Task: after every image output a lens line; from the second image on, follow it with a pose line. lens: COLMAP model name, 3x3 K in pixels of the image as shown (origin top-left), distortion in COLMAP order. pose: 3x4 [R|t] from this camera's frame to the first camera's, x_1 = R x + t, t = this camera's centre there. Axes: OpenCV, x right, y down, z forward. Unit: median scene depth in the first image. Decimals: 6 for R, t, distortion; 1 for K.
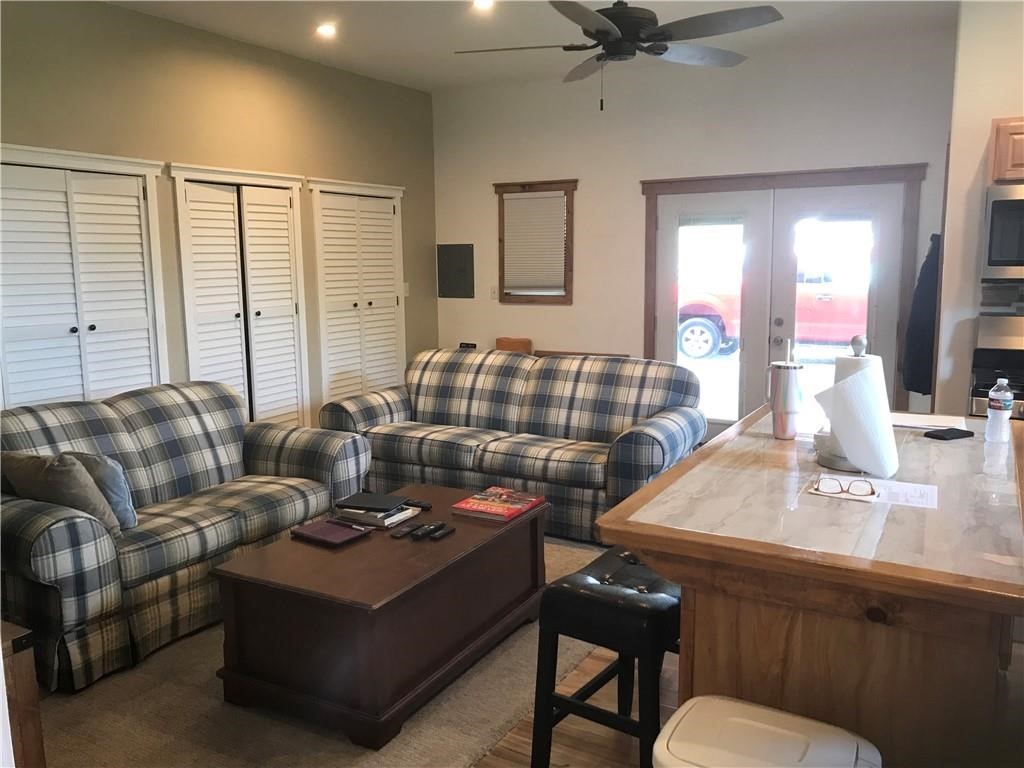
lens RADIAL K [[828.2, 0, 505.4], [0, 828.2, 378.4], [0, 0, 1]] dist [0.035866, -0.046287]
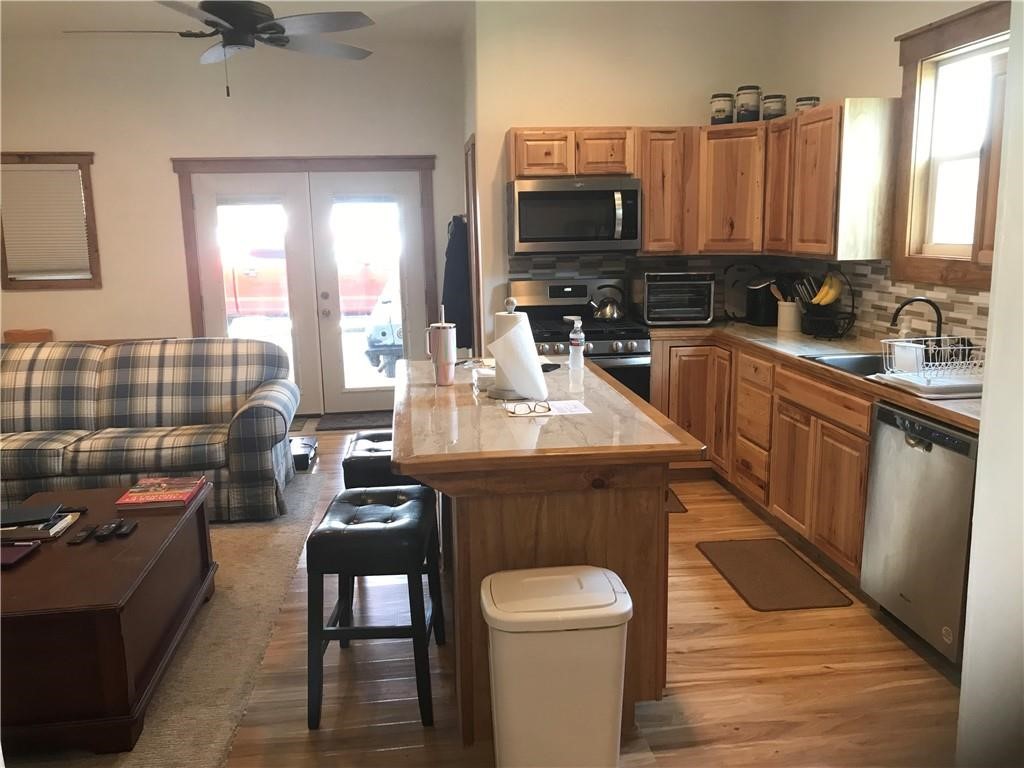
lens RADIAL K [[828.2, 0, 520.2], [0, 828.2, 377.9], [0, 0, 1]] dist [0.035866, -0.046287]
pose [[0.798182, -0.112068, 0.591901, -0.178550], [0.096205, 0.993647, 0.058400, -0.000027], [-0.594685, 0.010331, 0.803892, -0.033271]]
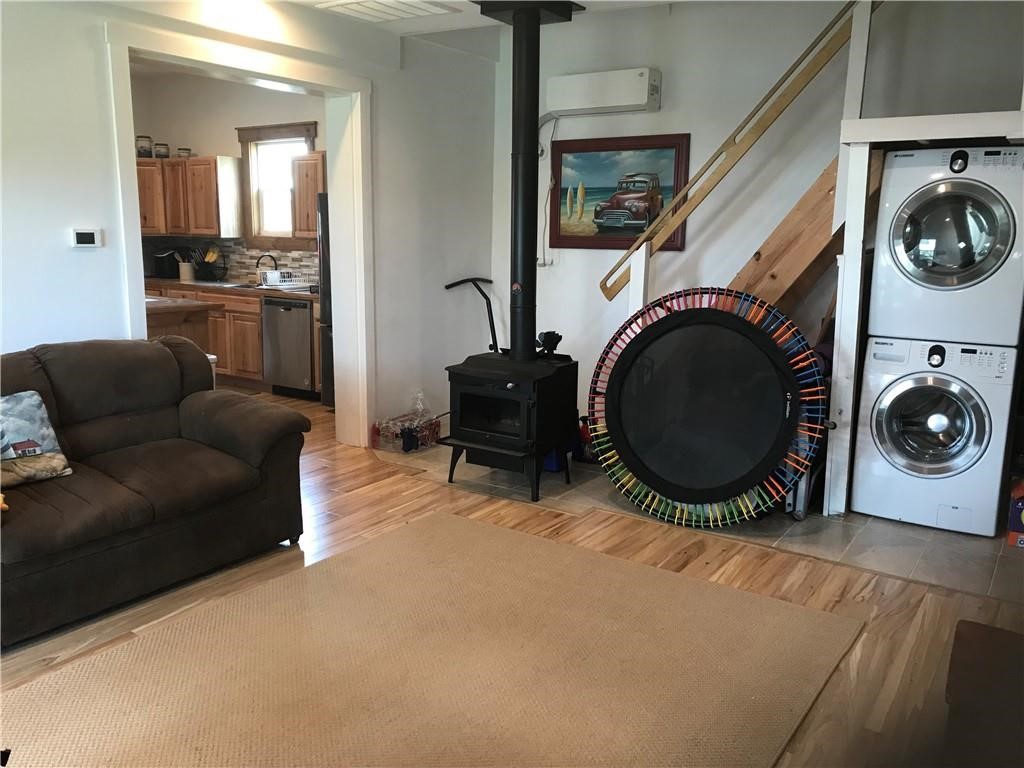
lens RADIAL K [[828.2, 0, 510.1], [0, 828.2, 386.7], [0, 0, 1]] dist [0.035866, -0.046287]
pose [[0.071307, -0.176089, 0.981788, -1.143352], [0.131179, 0.977400, 0.165774, 0.058864], [-0.988791, 0.116969, 0.092795, -0.257195]]
